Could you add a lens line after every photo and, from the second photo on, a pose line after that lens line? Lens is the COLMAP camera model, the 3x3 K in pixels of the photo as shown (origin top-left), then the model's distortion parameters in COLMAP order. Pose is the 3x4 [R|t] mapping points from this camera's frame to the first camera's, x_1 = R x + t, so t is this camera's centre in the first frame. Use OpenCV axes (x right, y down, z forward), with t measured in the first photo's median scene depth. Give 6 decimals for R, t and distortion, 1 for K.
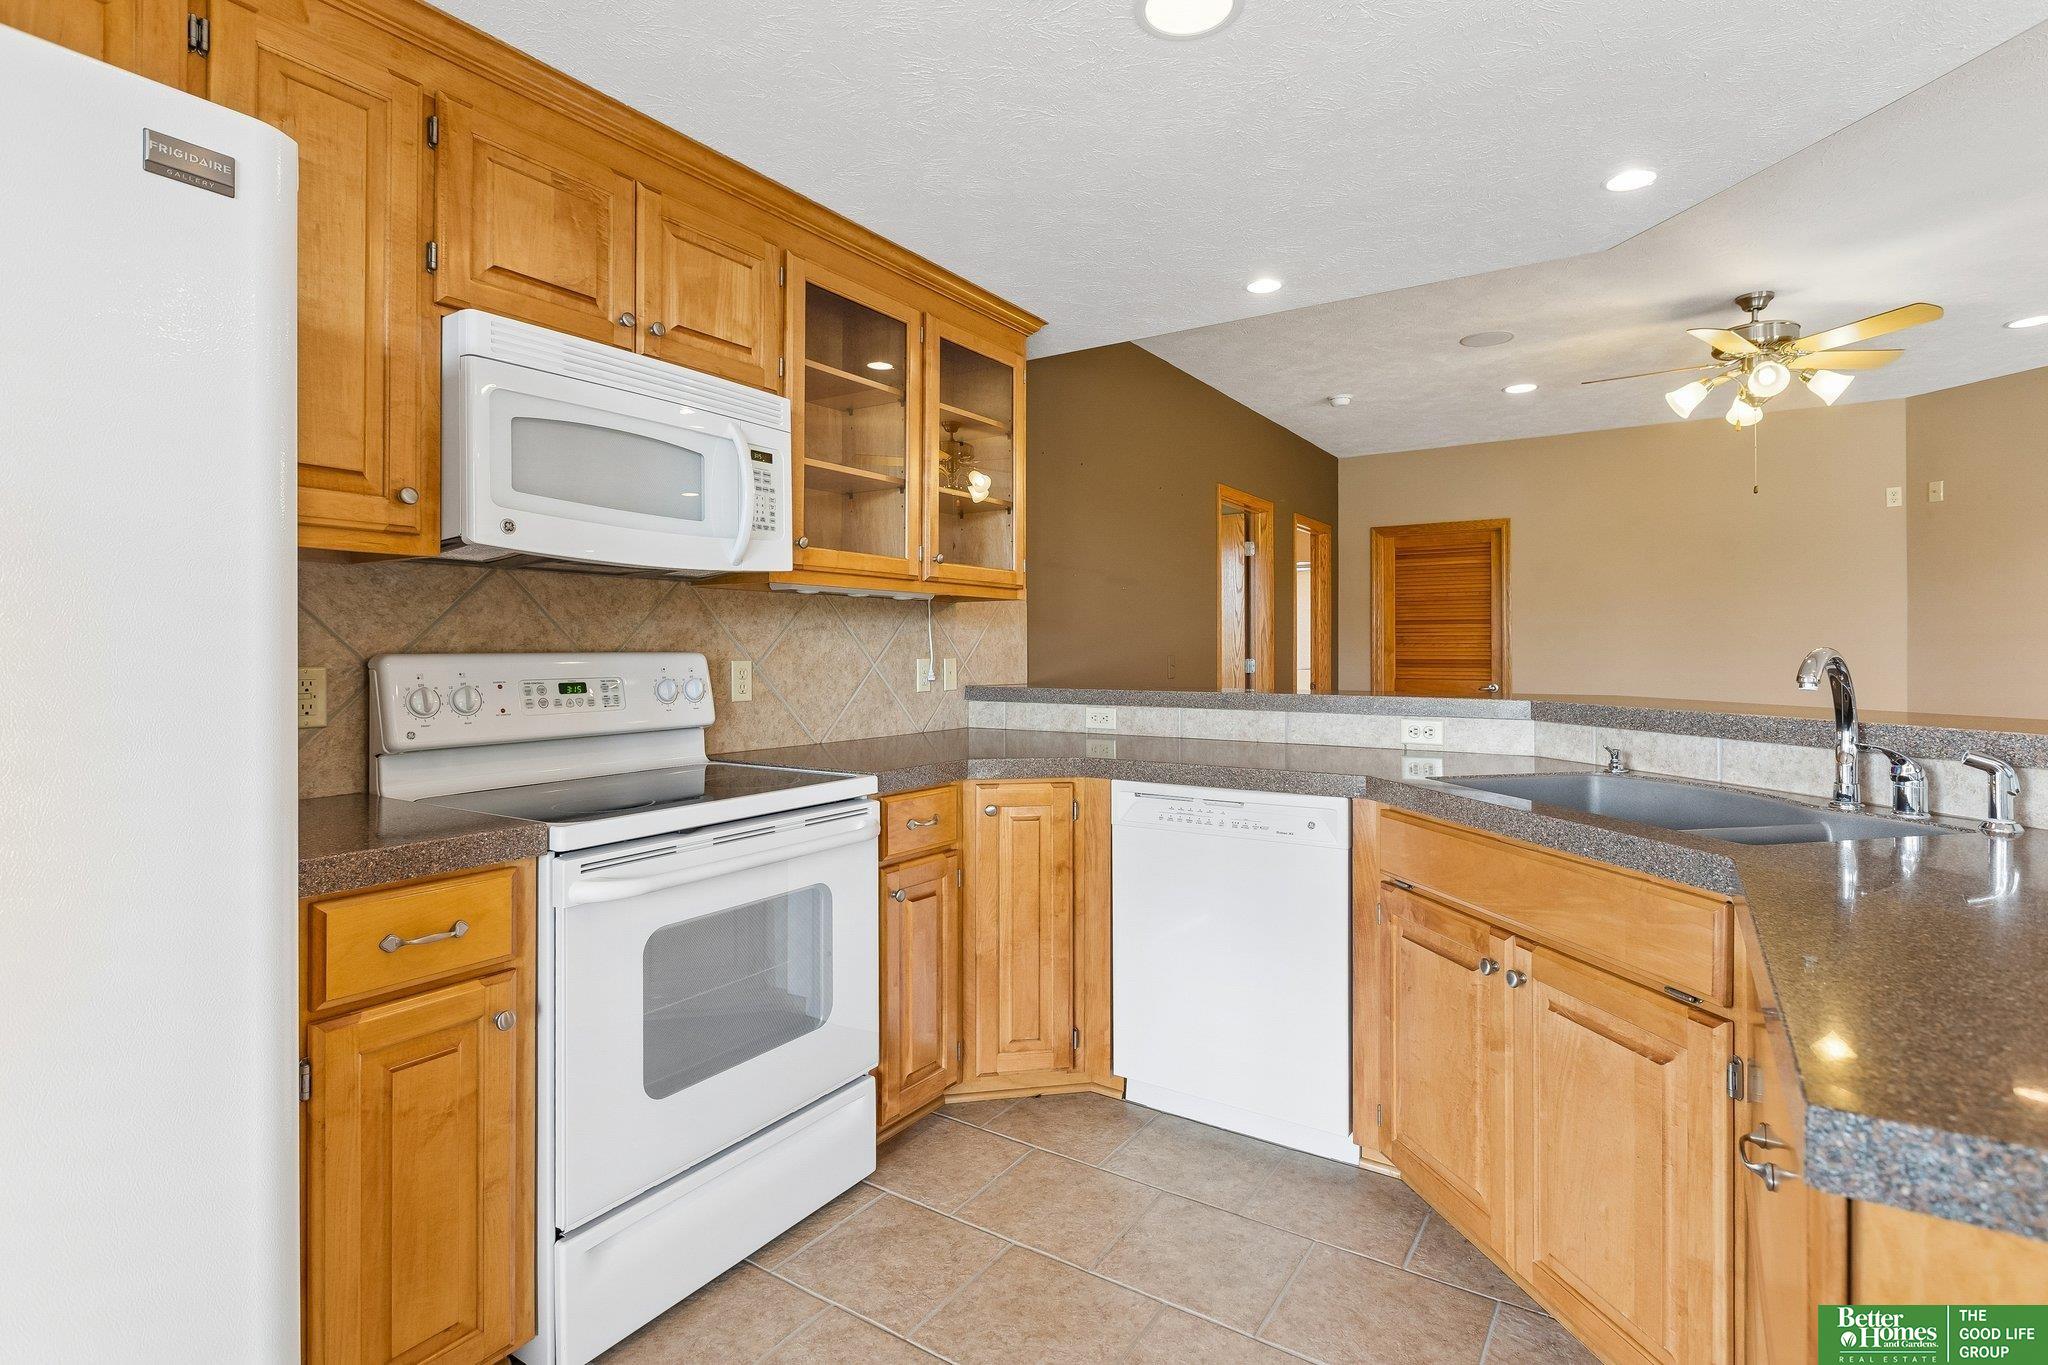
lens RADIAL K [[980.2, 0, 1029.2], [0, 980.2, 648.1], [0, 0, 1]] dist [0.001441, -0.007670]
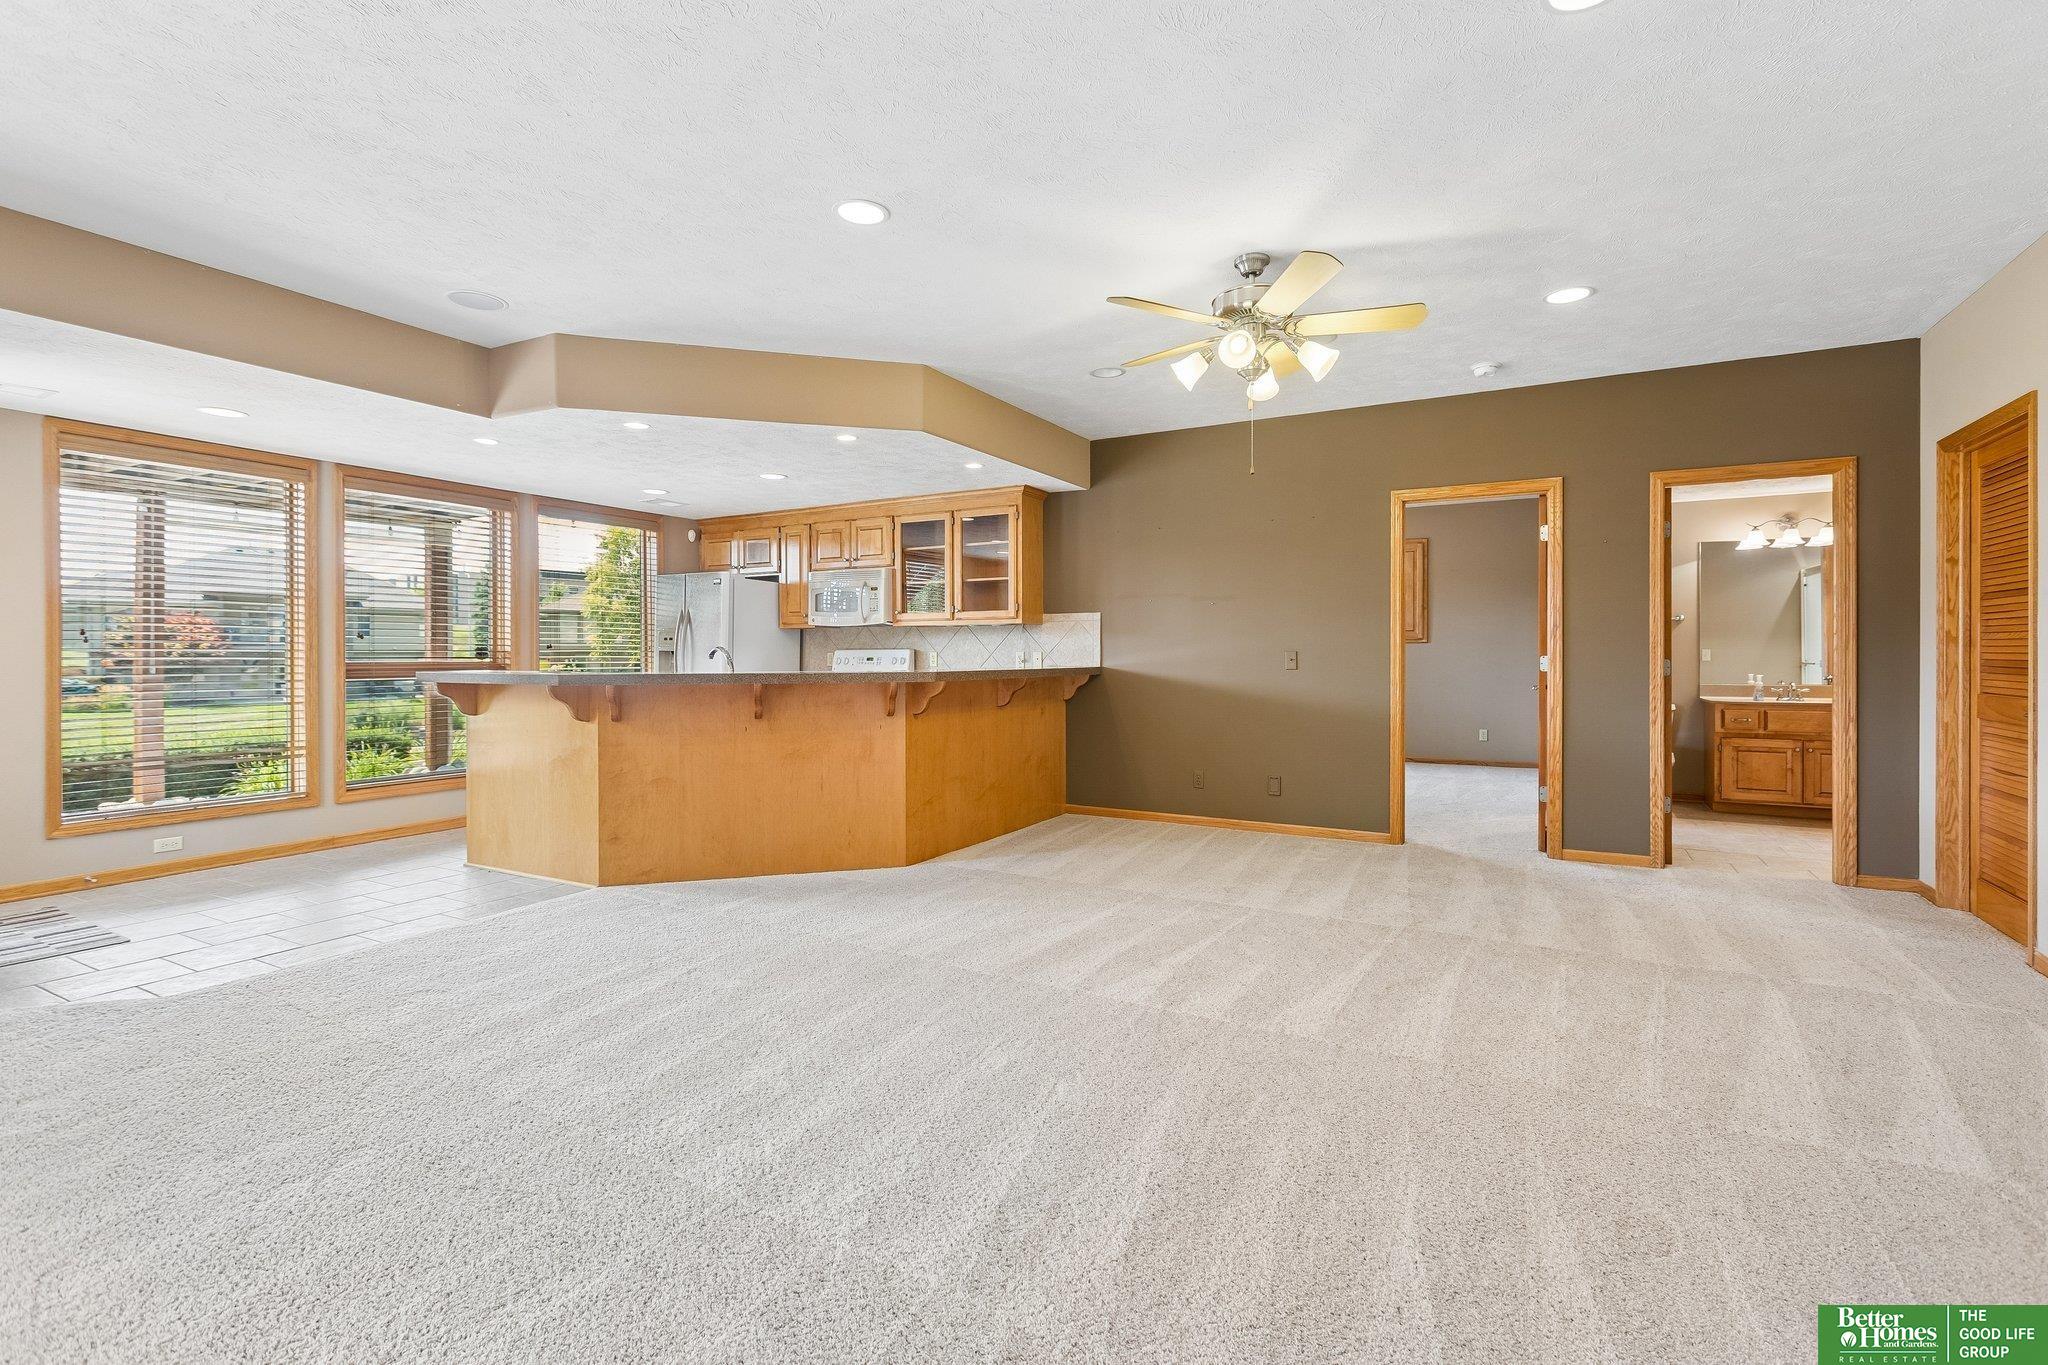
lens RADIAL K [[934.2, 0, 1028.0], [0, 934.2, 674.7], [0, 0, 1]] dist [0.004918, -0.000029]
pose [[0.076095, 0.026079, -0.996759, 2.589395], [0.007361, 0.999616, 0.026716, 0.010743], [0.997073, -0.009370, 0.075874, 1.139461]]
